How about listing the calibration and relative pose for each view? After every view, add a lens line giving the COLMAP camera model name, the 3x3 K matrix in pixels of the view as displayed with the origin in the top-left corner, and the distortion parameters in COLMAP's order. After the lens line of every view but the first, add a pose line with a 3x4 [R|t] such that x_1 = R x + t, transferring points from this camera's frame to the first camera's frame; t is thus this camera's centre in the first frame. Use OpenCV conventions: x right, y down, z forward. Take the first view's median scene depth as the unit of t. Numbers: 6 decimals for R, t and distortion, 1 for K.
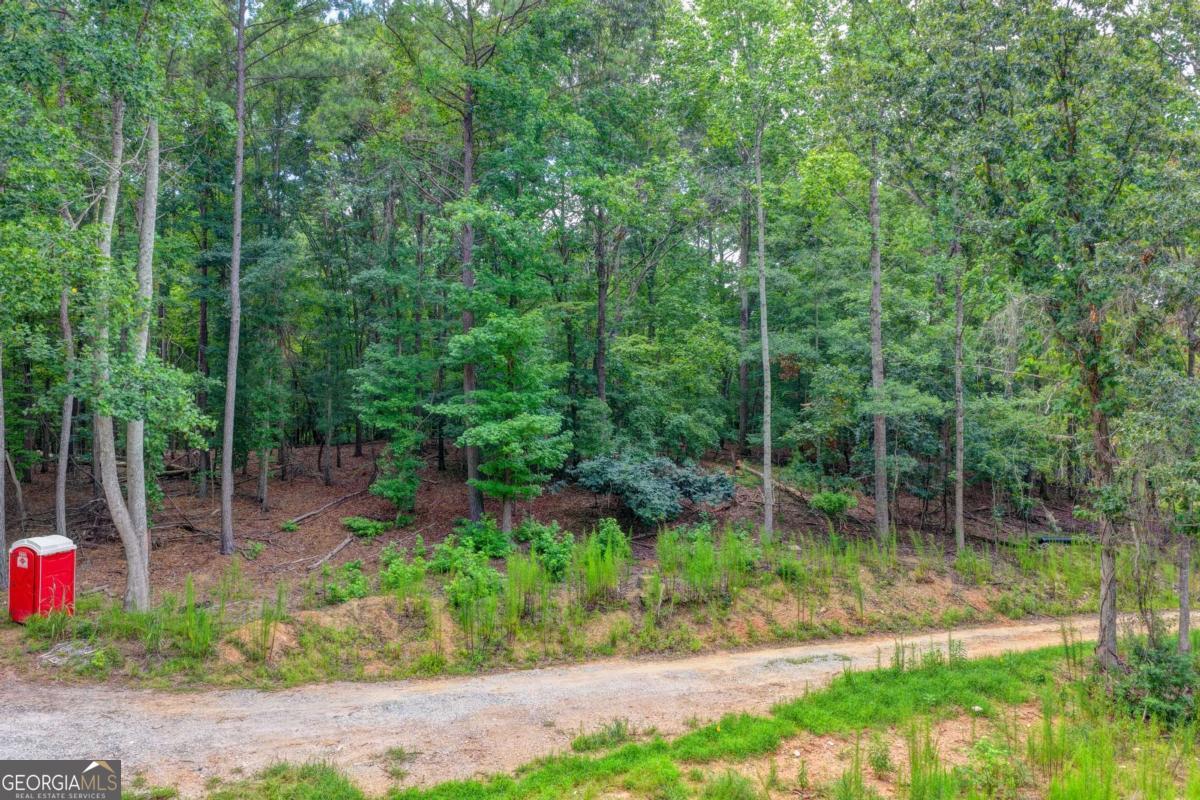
lens RADIAL K [[994.3, 0, 598.6], [0, 994.3, 398.1], [0, 0, 1]] dist [-0.010937, 0.037467]
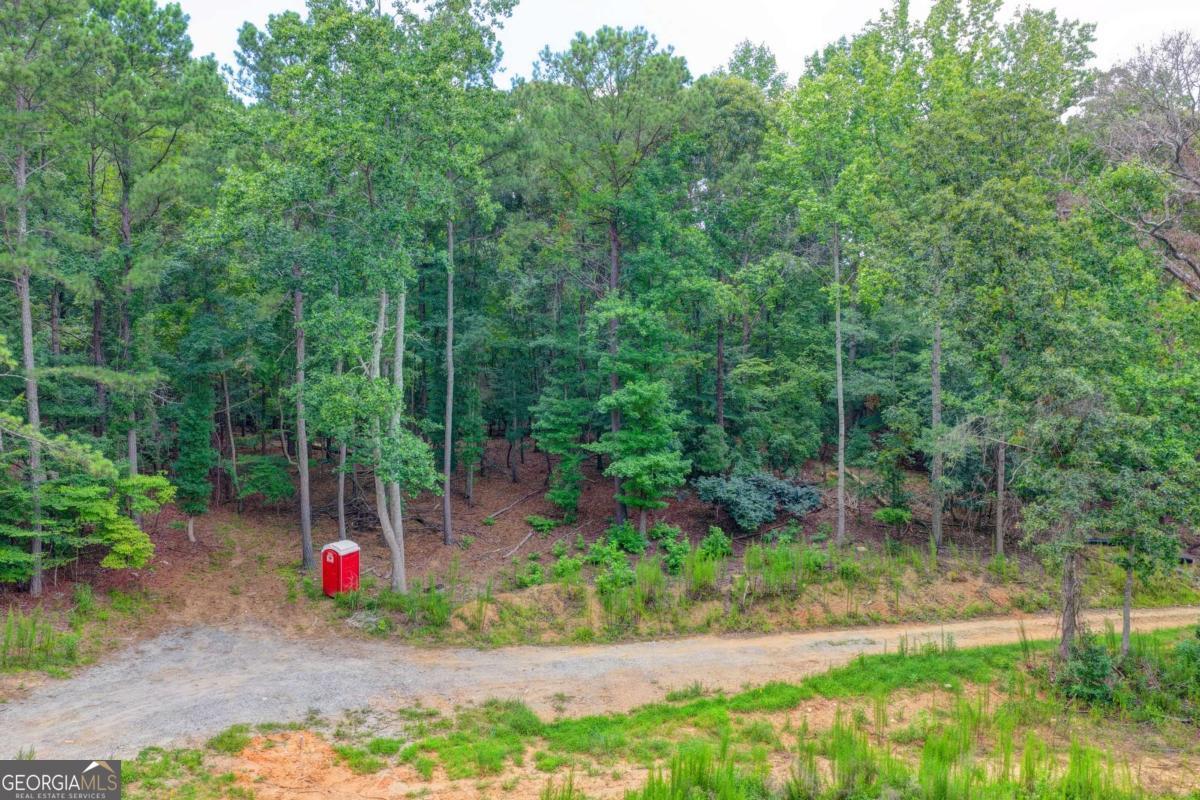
lens RADIAL K [[994.3, 0, 596.6], [0, 994.3, 403.8], [0, 0, 1]] dist [-0.010937, 0.037467]
pose [[0.983998, 0.005864, -0.178081, 0.100059], [0.009329, 0.996392, 0.084357, -0.179846], [0.177933, -0.084668, 0.980393, -0.386258]]
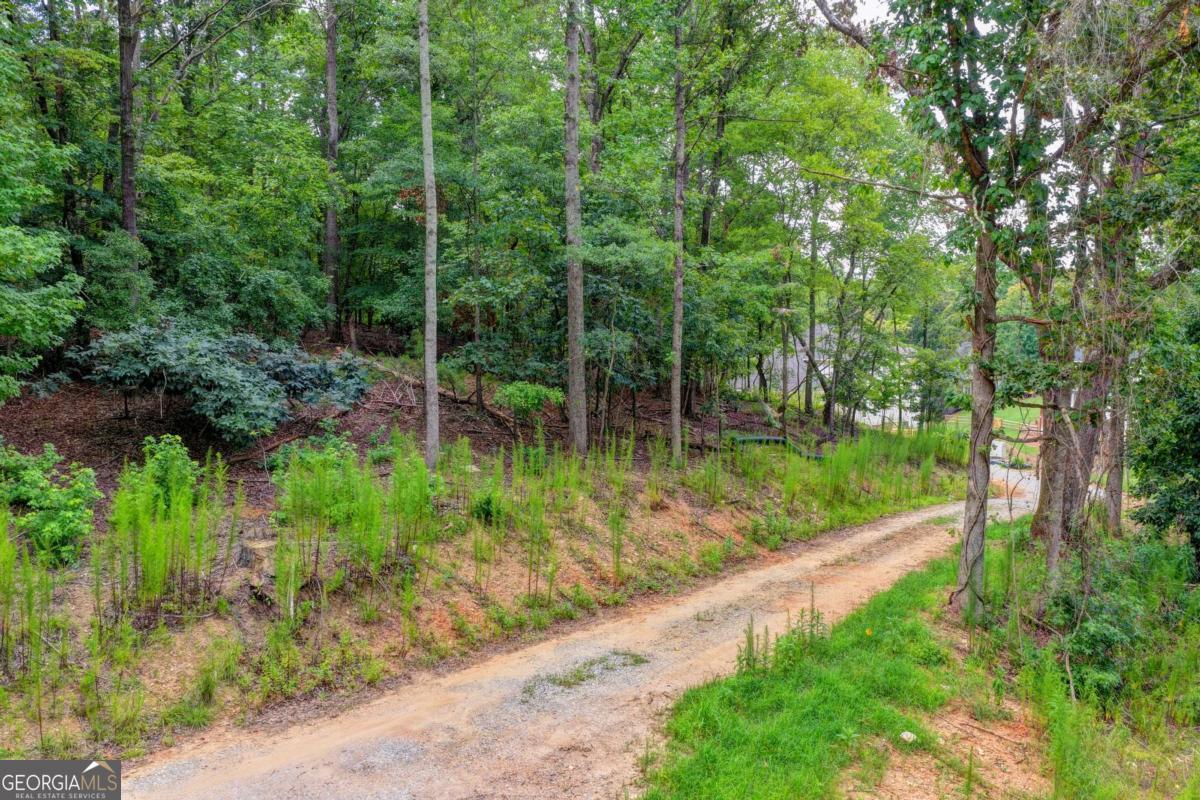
lens RADIAL K [[994.3, 0, 597.0], [0, 994.3, 391.6], [0, 0, 1]] dist [-0.010937, 0.037467]
pose [[0.888433, -0.020465, 0.458549, -0.030830], [-0.018128, 0.996662, 0.079604, 0.054913], [-0.458647, -0.079036, 0.885097, 0.456798]]
